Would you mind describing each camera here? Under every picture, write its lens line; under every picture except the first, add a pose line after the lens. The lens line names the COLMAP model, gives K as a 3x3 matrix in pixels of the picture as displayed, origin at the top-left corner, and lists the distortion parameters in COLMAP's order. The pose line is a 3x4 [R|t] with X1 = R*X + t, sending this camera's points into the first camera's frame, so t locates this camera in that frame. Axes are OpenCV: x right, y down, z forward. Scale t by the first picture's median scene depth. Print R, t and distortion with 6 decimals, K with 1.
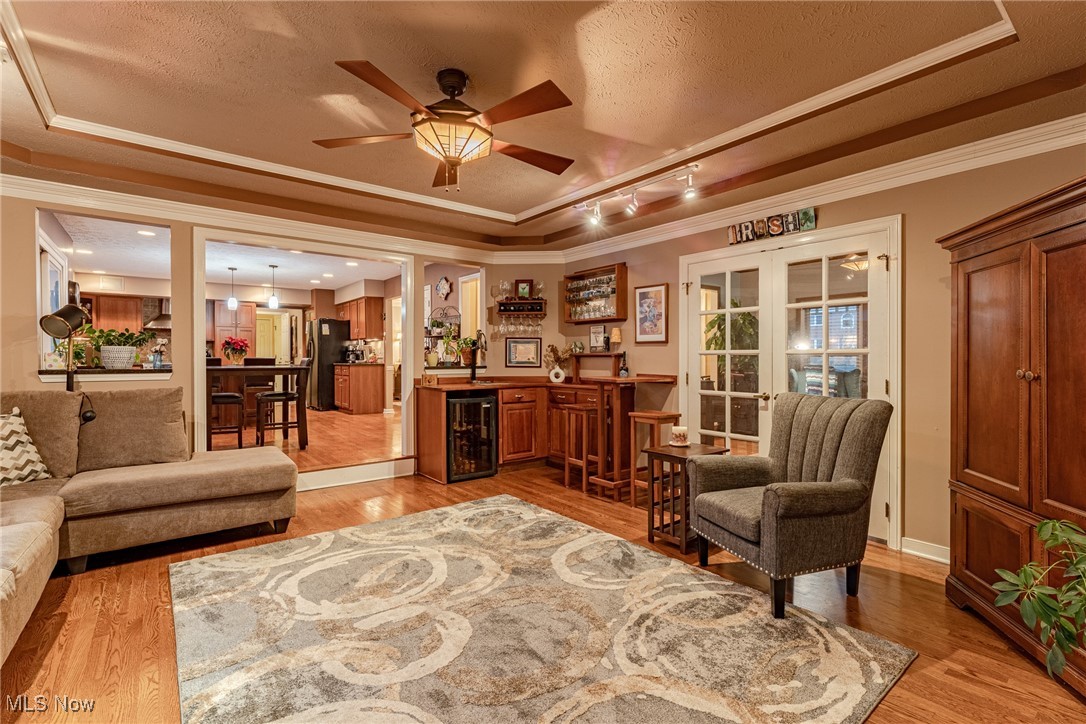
lens RADIAL K [[503.2, 0, 546.9], [0, 503.2, 356.8], [0, 0, 1]] dist [-0.005262, 0.001020]
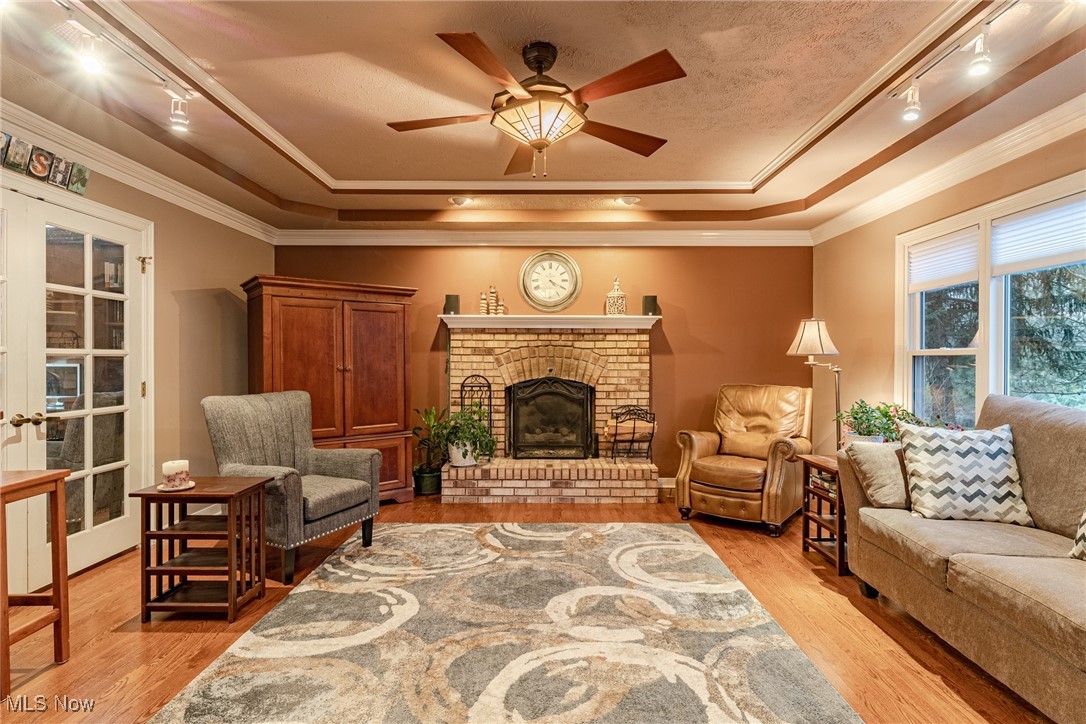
lens RADIAL K [[503.2, 0, 542.2], [0, 503.2, 368.1], [0, 0, 1]] dist [-0.005262, 0.001020]
pose [[-0.773872, -0.009672, 0.633268, -0.610448], [-0.002382, 0.999921, 0.012361, 0.003776], [-0.633337, 0.008058, -0.773834, 1.356034]]
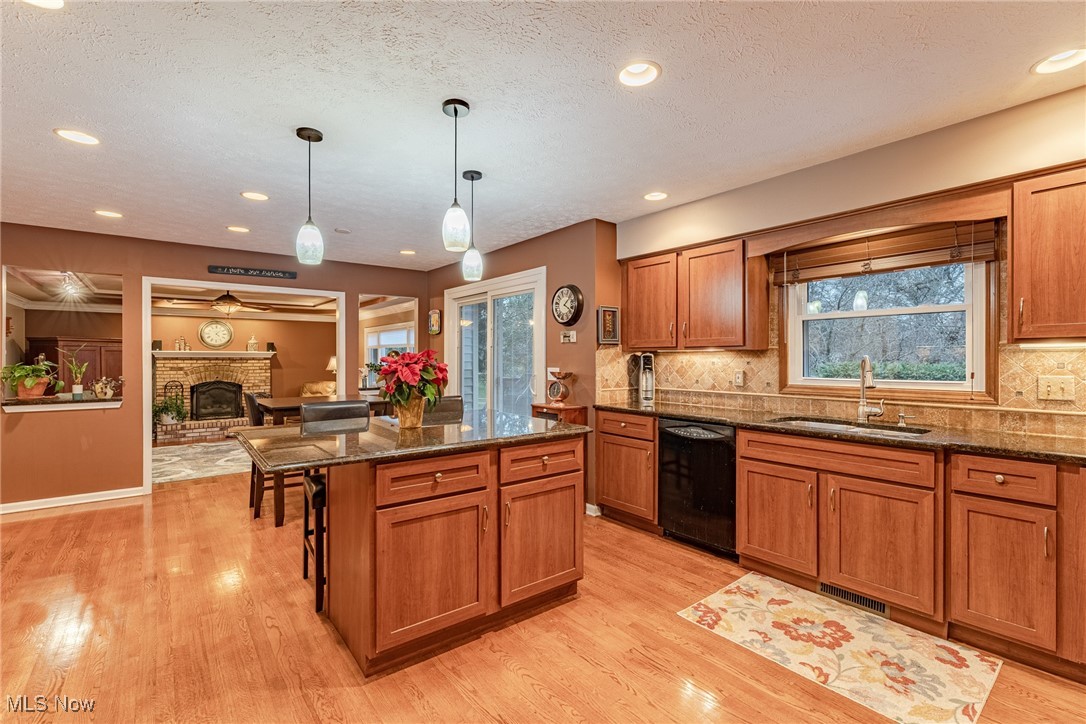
lens RADIAL K [[485.3, 0, 541.7], [0, 485.3, 361.4], [0, 0, 1]] dist [0.001868, -0.000508]
pose [[-0.999998, 0.000104, -0.002194, -1.517999], [0.000093, 0.999989, 0.004782, -0.070546], [0.002194, 0.004782, -0.999986, 2.905495]]
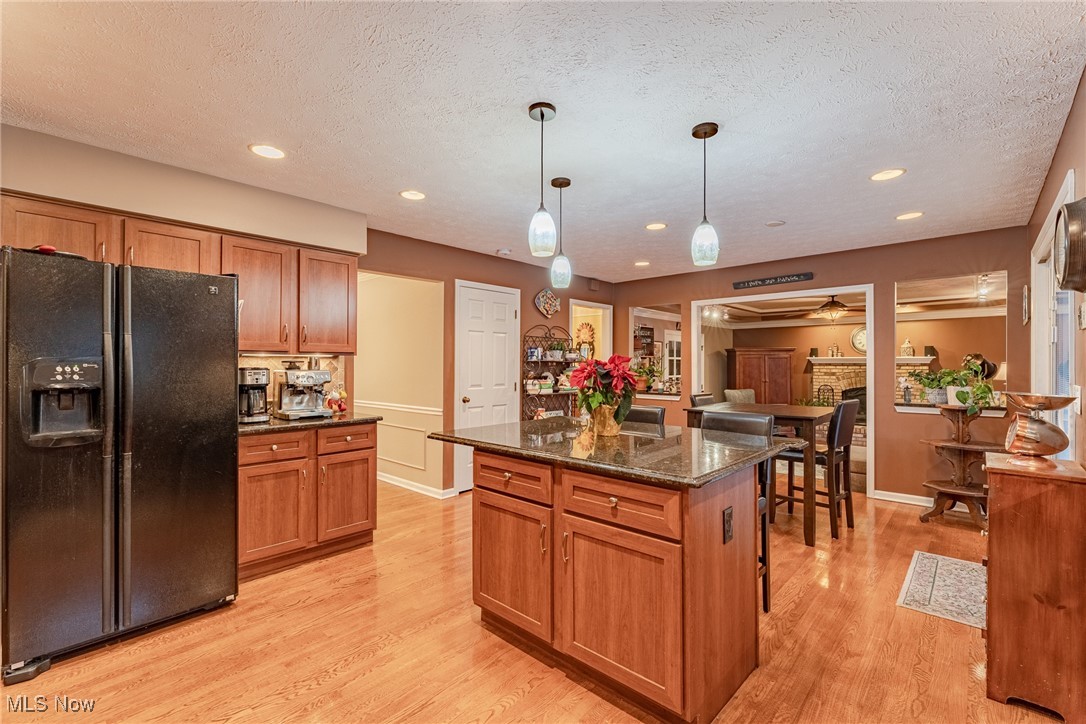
lens RADIAL K [[485.3, 0, 549.0], [0, 485.3, 358.7], [0, 0, 1]] dist [0.001868, -0.000508]
pose [[-0.154167, 0.009689, 0.987997, -2.029622], [-0.001990, 0.999947, -0.010116, -0.074229], [-0.988043, -0.003525, -0.154140, 2.359411]]
